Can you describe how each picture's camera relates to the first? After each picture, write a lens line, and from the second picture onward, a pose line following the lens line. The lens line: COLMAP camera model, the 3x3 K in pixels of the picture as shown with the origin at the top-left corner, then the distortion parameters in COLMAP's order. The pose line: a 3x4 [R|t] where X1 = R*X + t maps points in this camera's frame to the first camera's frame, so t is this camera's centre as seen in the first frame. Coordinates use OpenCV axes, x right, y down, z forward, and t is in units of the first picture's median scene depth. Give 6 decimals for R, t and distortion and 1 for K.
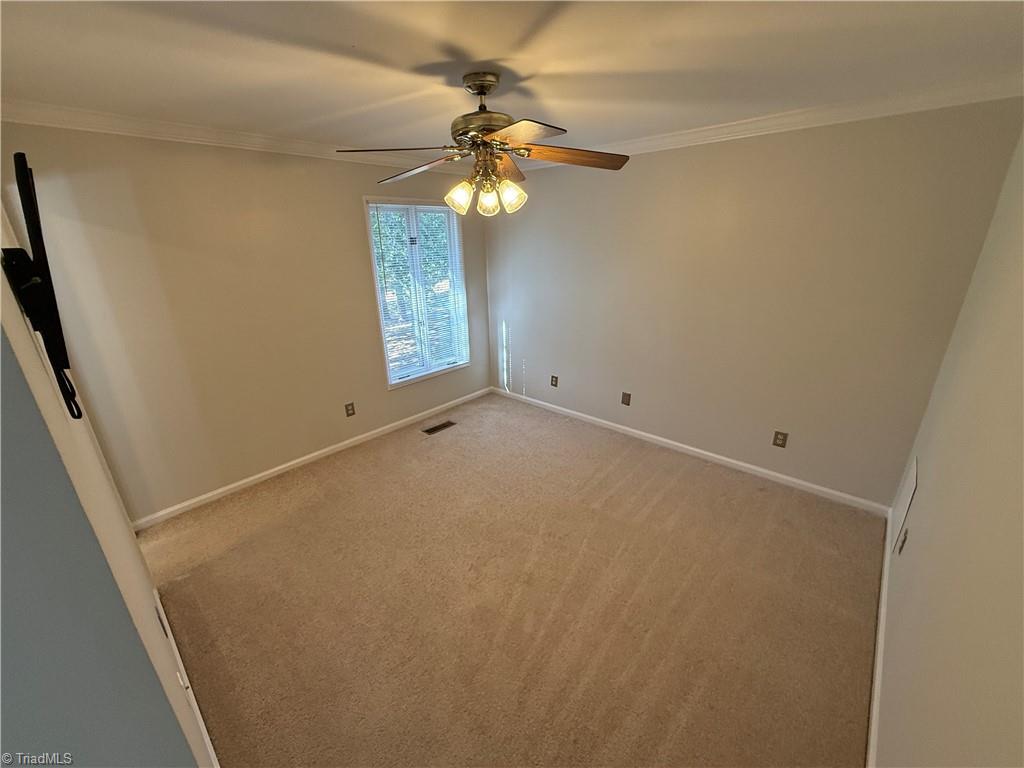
lens RADIAL K [[410.2, 0, 511.9], [0, 410.2, 380.8], [0, 0, 1]] dist [-0.003037, 0.000067]
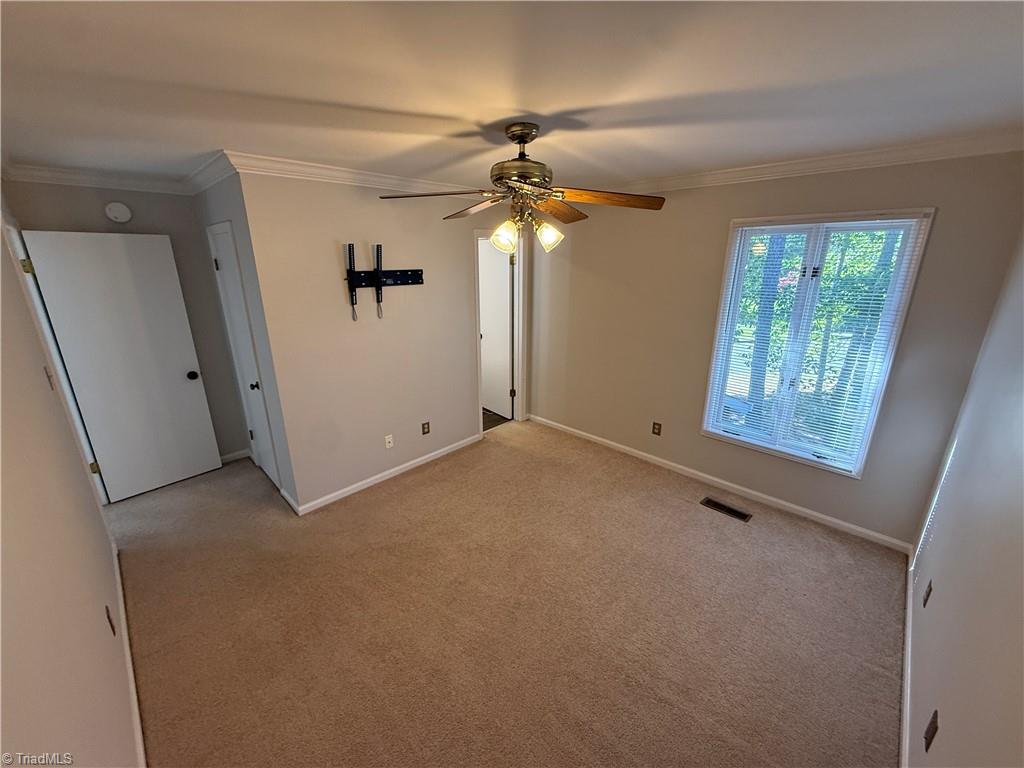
lens RADIAL K [[410.2, 0, 506.6], [0, 410.2, 383.7], [0, 0, 1]] dist [-0.003037, 0.000067]
pose [[-0.046661, 0.320548, -0.946082, 0.507561], [-0.320614, 0.892198, 0.318103, -0.215135], [0.946060, 0.318171, 0.061141, 0.498095]]
